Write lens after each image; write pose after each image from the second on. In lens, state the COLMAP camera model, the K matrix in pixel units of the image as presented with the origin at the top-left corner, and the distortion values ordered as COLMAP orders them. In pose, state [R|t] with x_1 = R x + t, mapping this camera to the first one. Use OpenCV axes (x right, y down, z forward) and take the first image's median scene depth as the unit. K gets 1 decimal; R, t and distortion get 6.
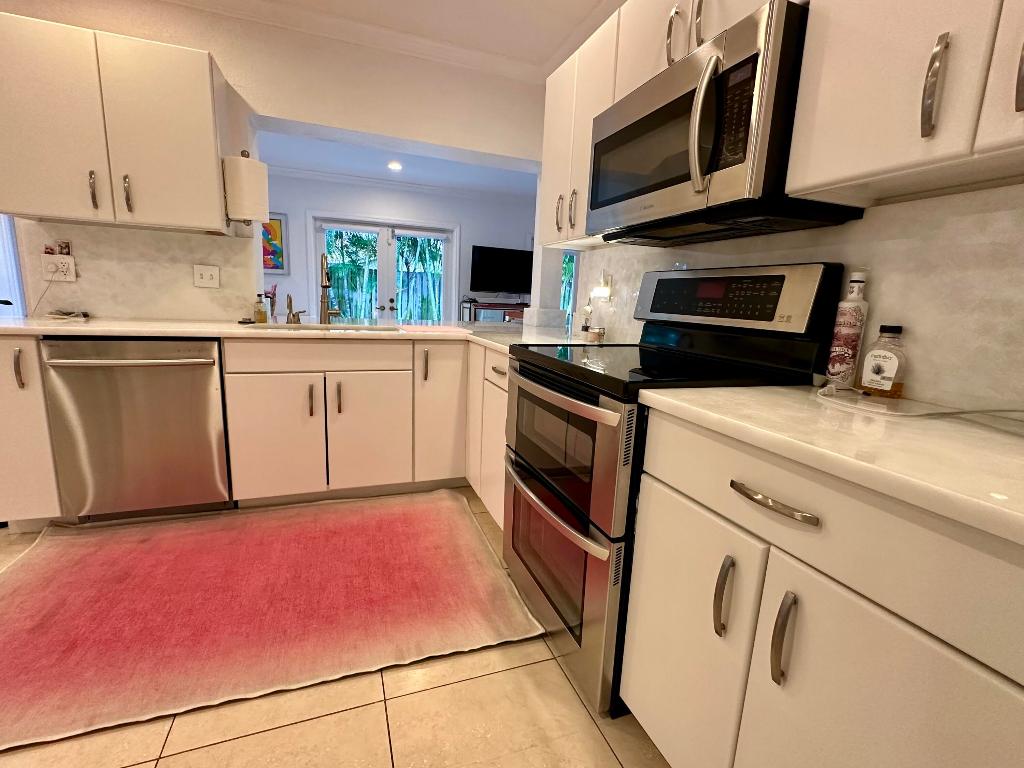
lens RADIAL K [[464.2, 0, 511.6], [0, 464.2, 381.1], [0, 0, 1]] dist [-0.008194, 0.001299]
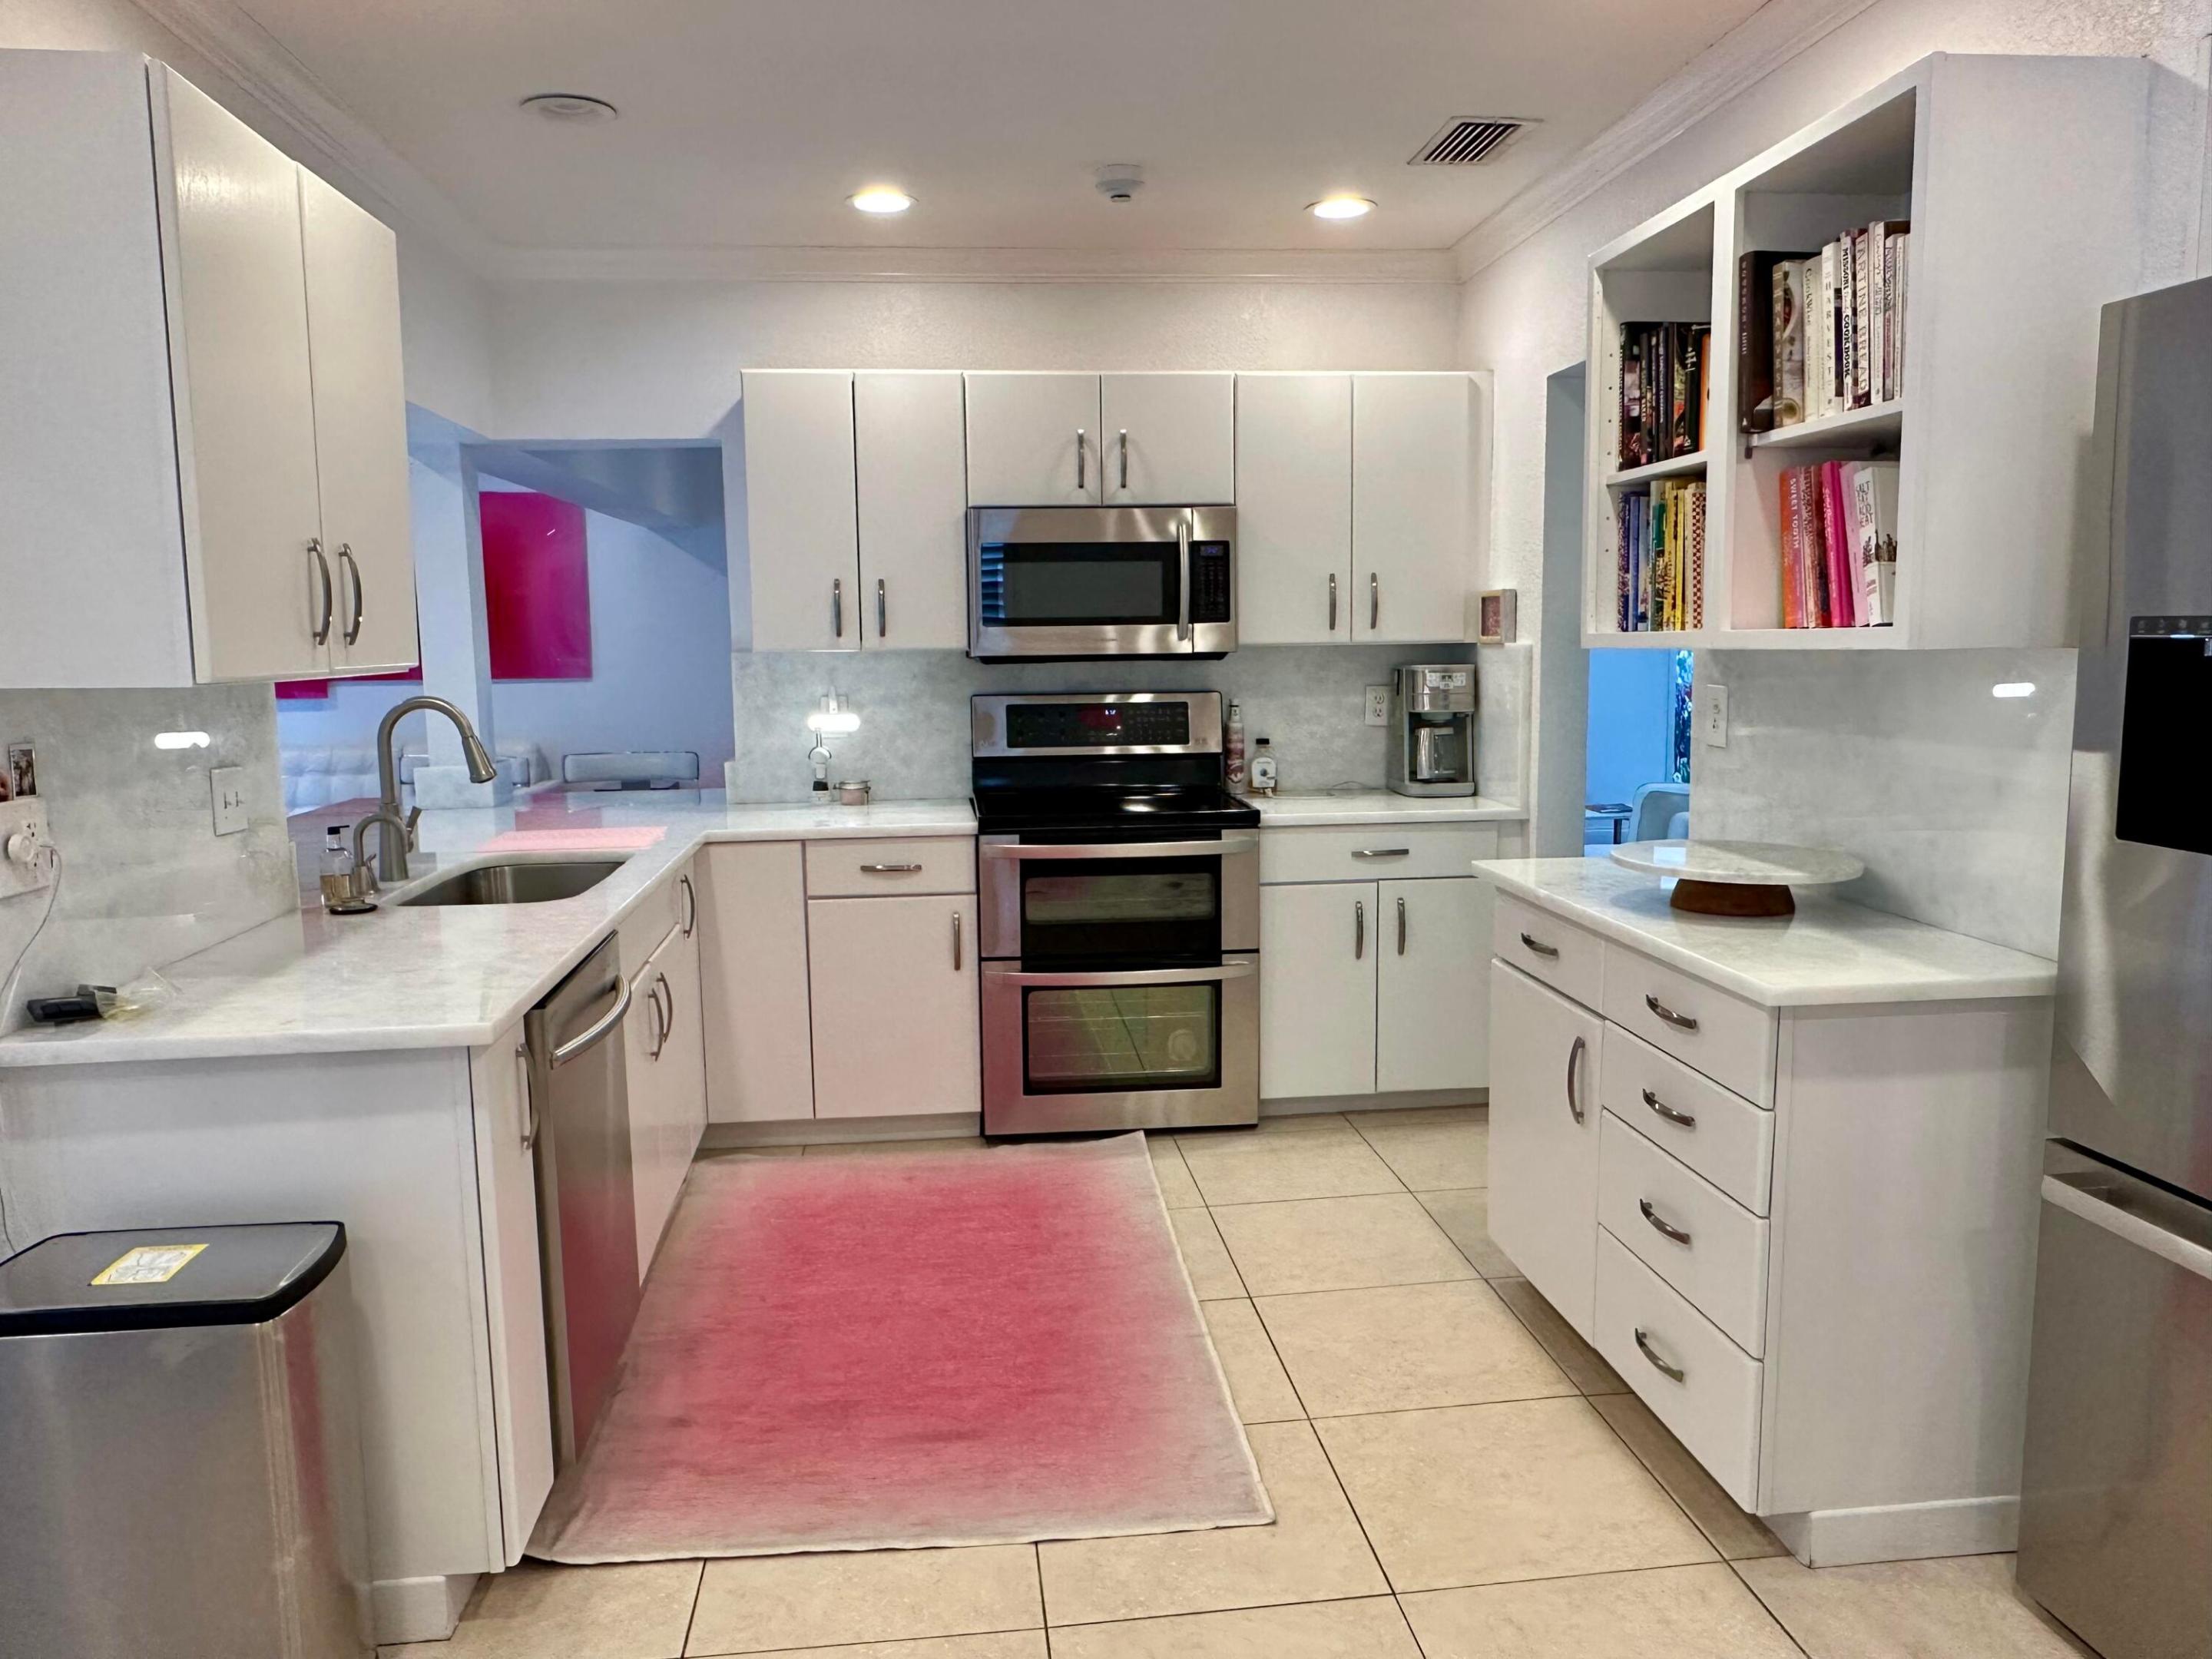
lens RADIAL K [[1555.6, 0, 1107.4], [0, 1555.6, 826.4], [0, 0, 1]] dist [0.007676, 0.001240]
pose [[0.235164, -0.167581, 0.957400, -2.657677], [0.191849, 0.973648, 0.123301, -0.379844], [-0.952834, 0.154680, 0.261117, 0.233440]]
